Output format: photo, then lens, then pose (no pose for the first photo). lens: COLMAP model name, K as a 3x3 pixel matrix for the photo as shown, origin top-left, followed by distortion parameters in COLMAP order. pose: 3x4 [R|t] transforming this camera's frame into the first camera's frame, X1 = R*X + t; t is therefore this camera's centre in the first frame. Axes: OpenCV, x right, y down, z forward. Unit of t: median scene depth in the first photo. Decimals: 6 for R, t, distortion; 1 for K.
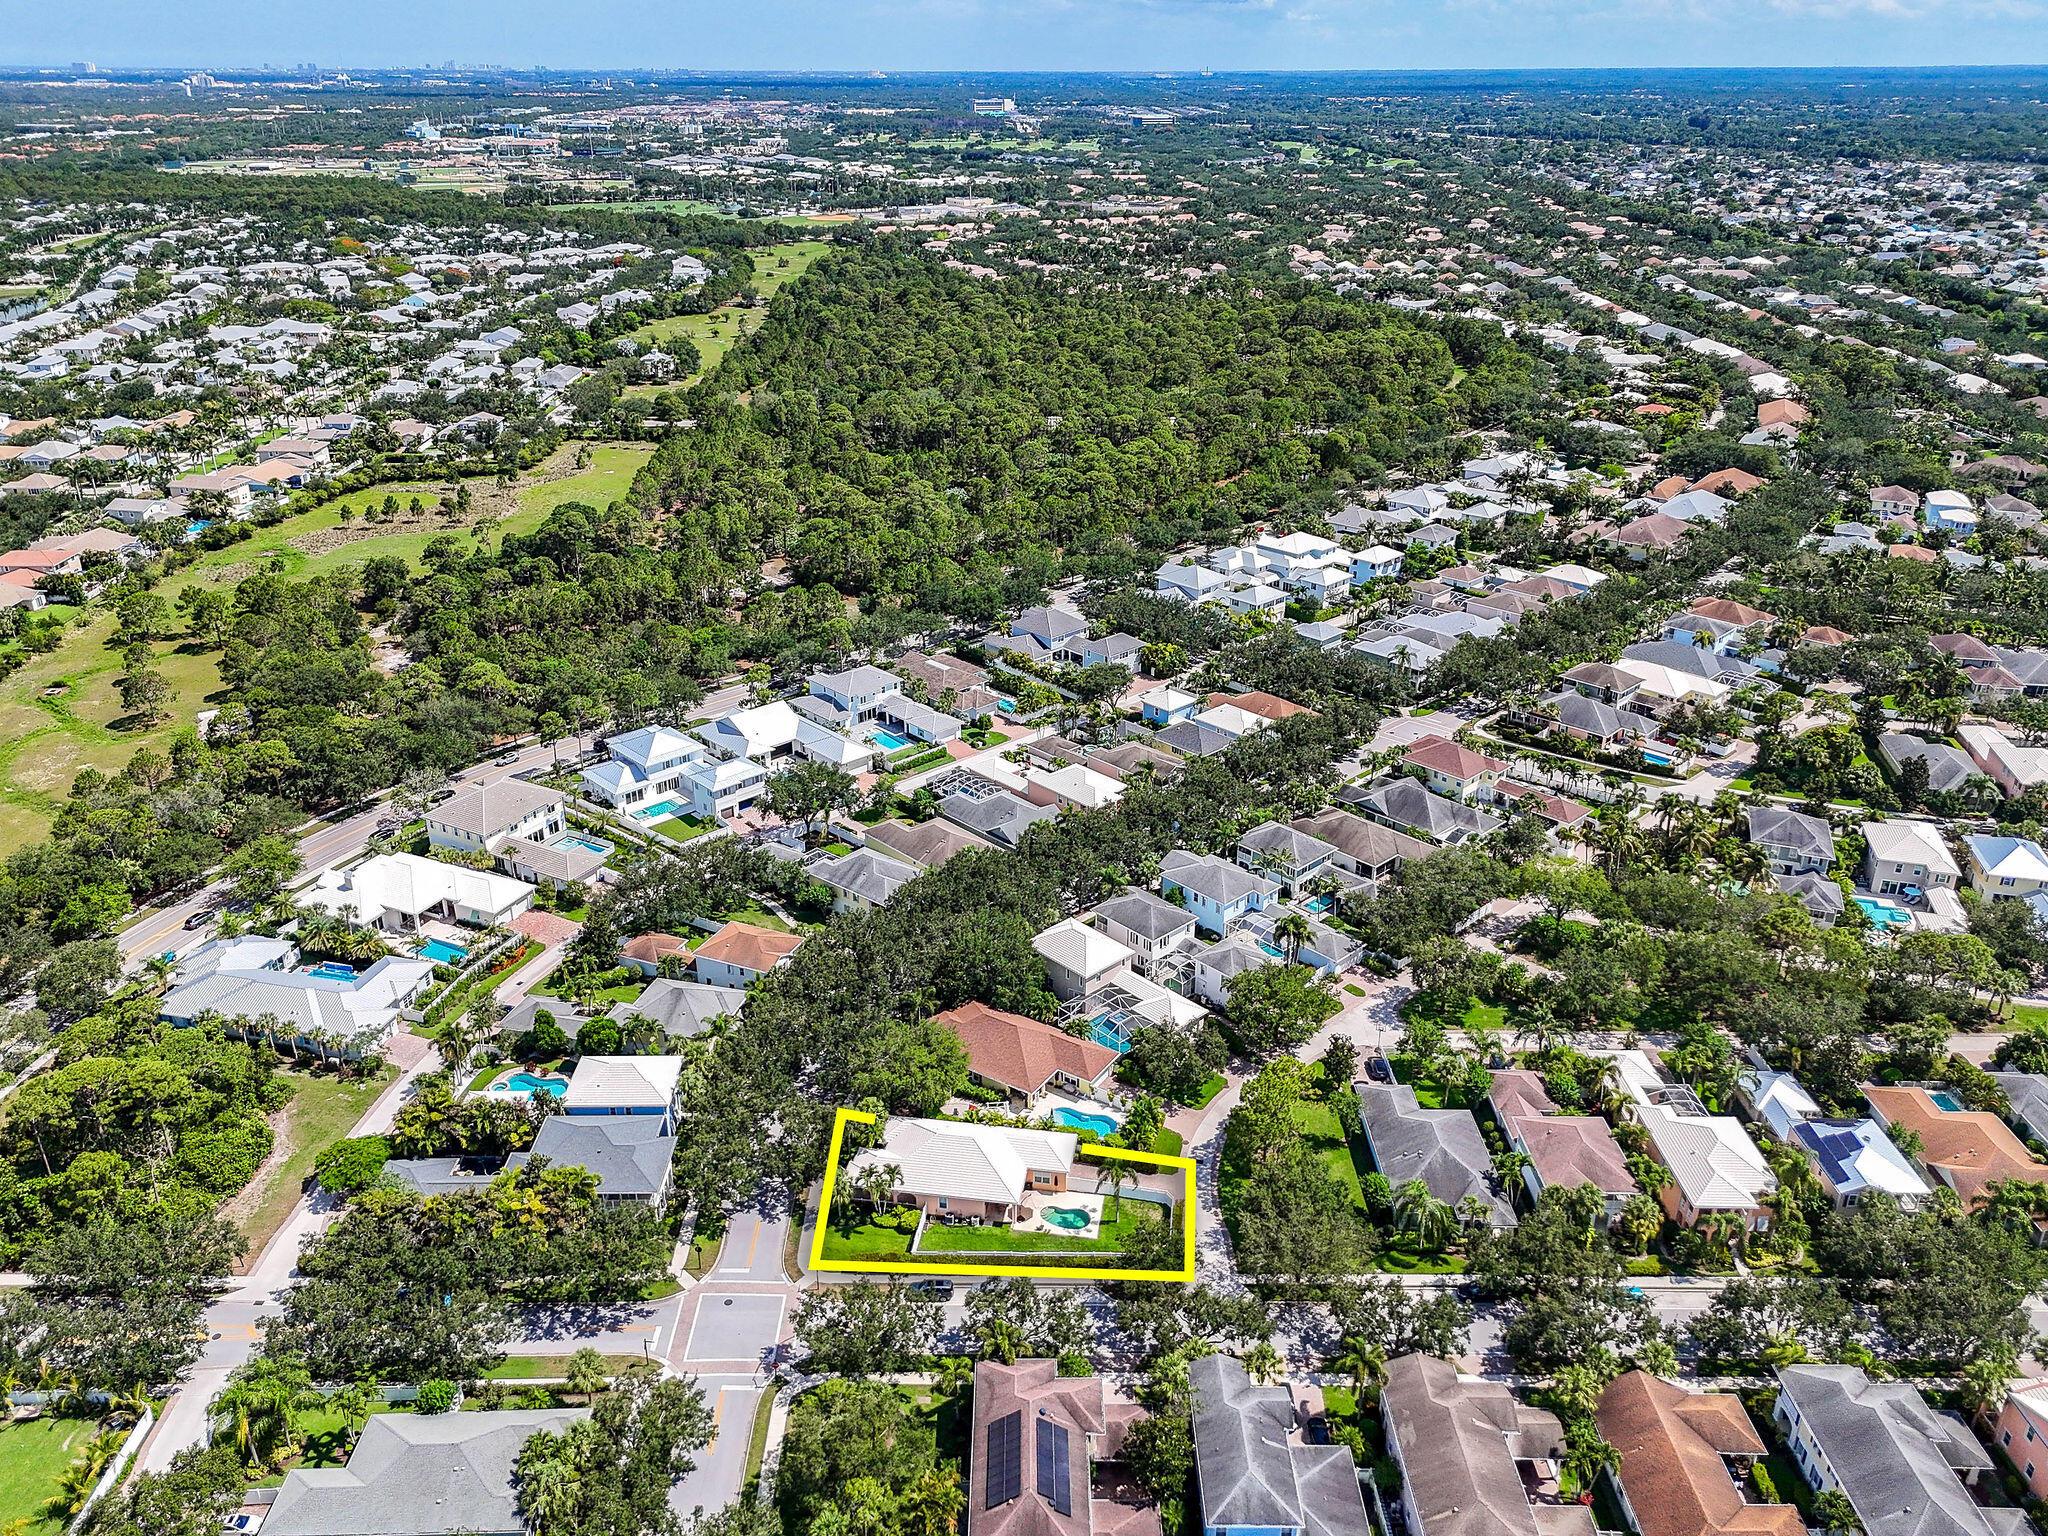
lens RADIAL K [[1518.5, 0, 1028.2], [0, 1518.5, 752.4], [0, 0, 1]] dist [0.071260, -0.054474]
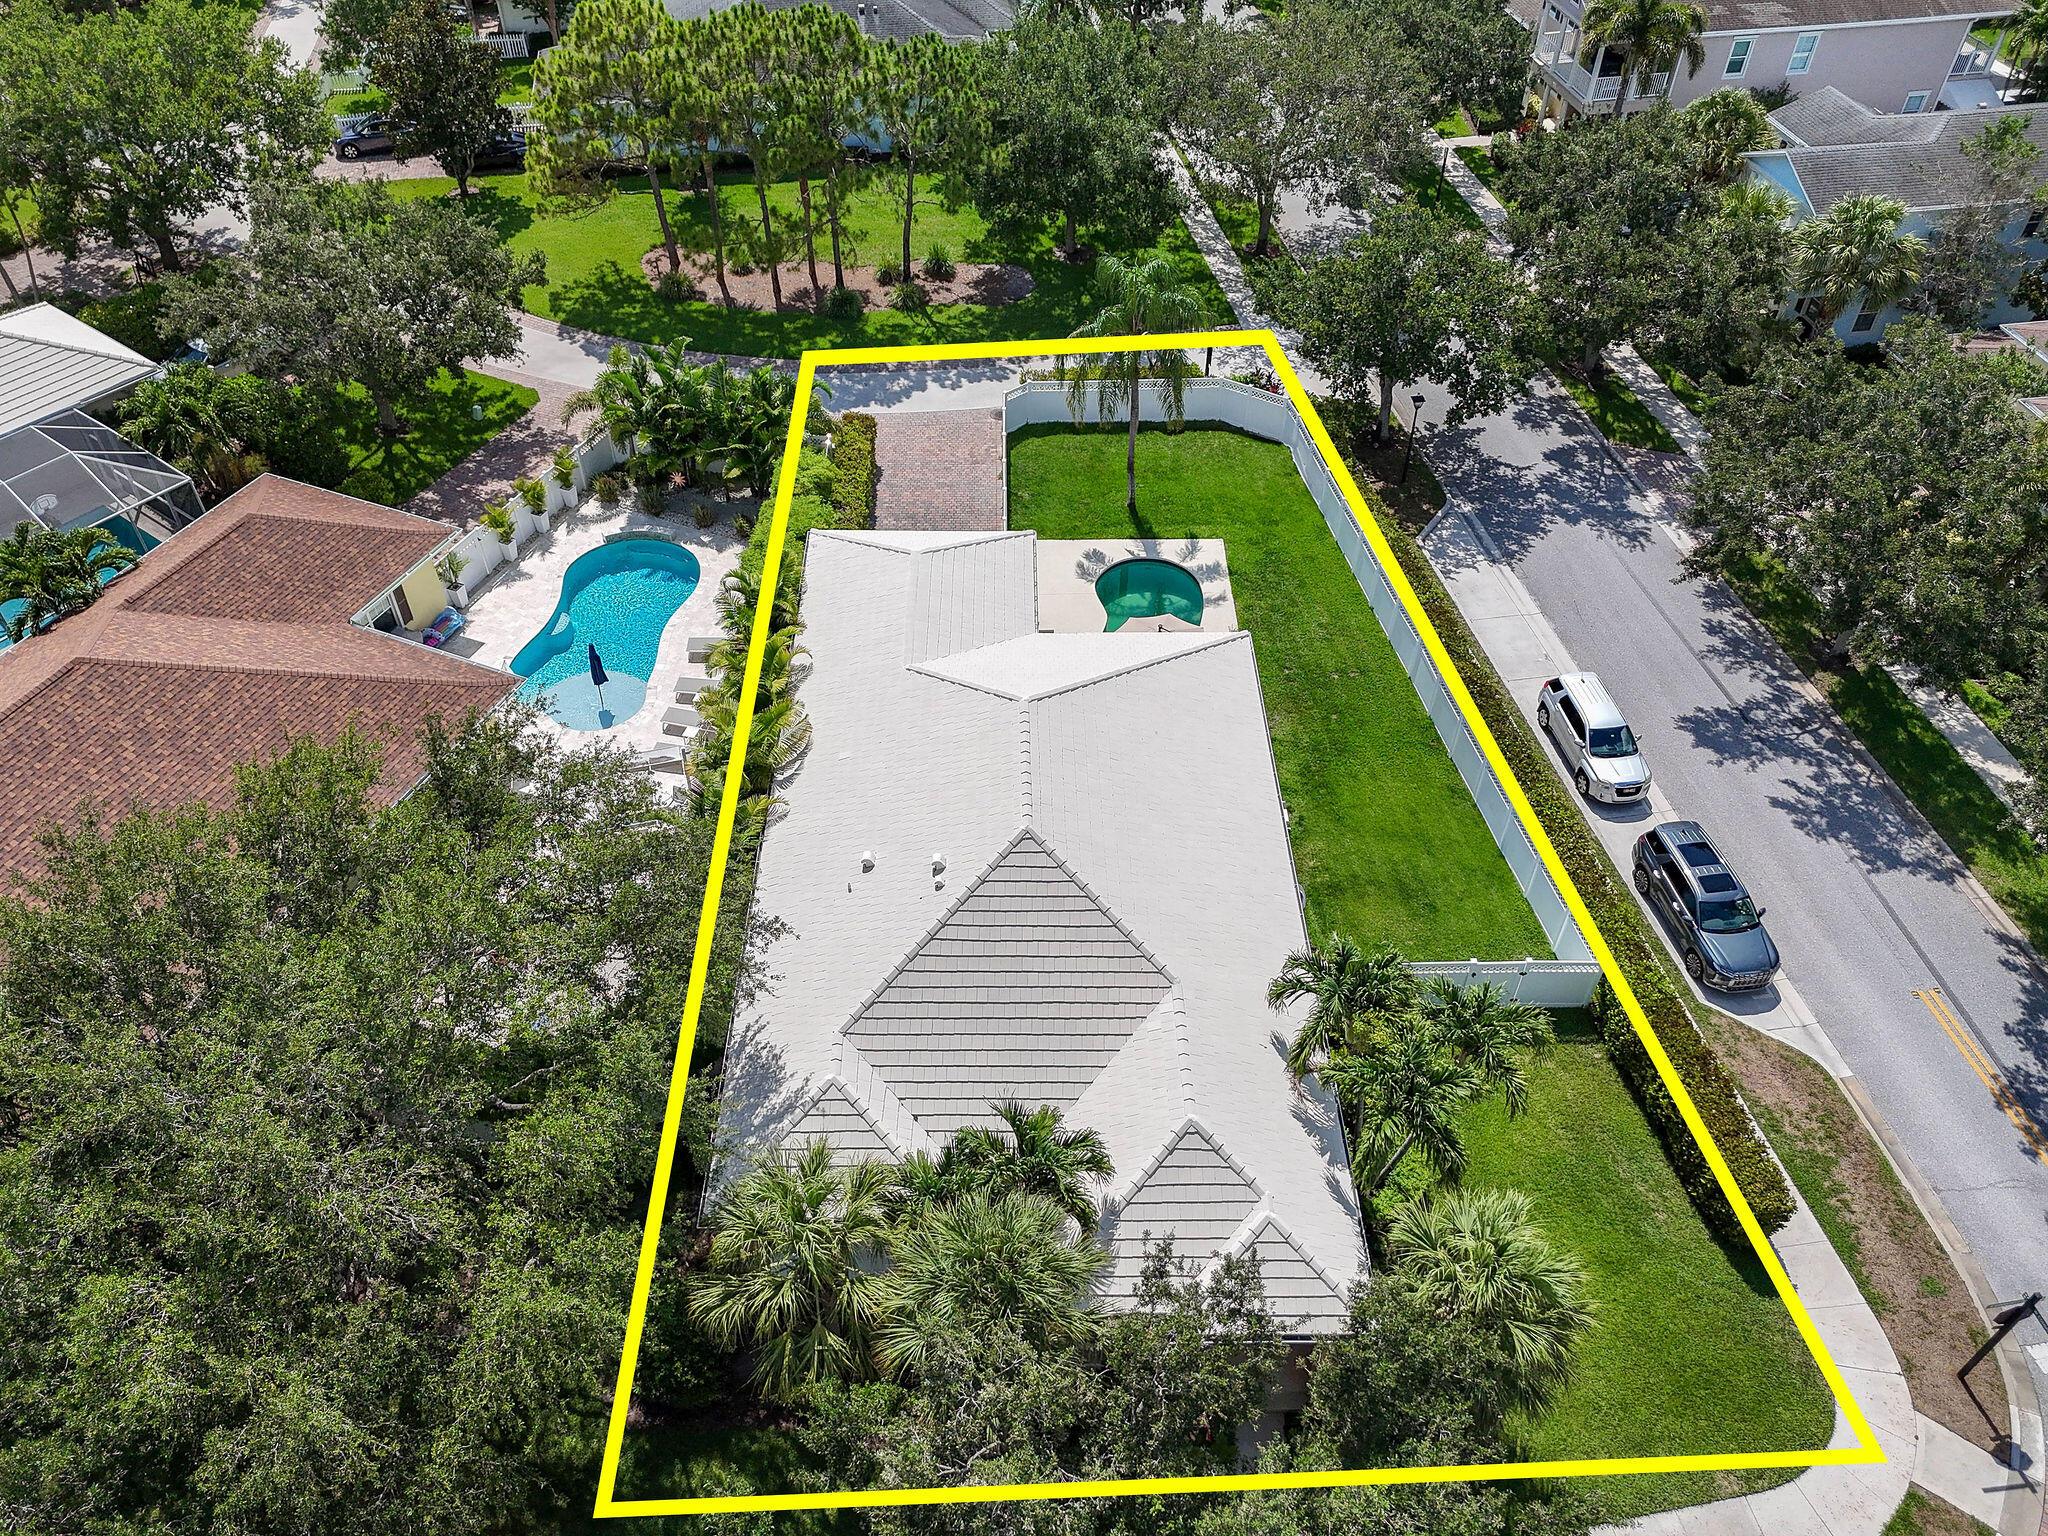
lens RADIAL K [[1521.3, 0, 1026.6], [0, 1521.3, 758.7], [0, 0, 1]] dist [0.047970, -0.017296]
pose [[-0.169716, -0.685951, 0.707579, -0.125166], [0.399064, 0.608658, 0.685772, 0.078368], [-0.901079, 0.398756, 0.170440, 0.648791]]
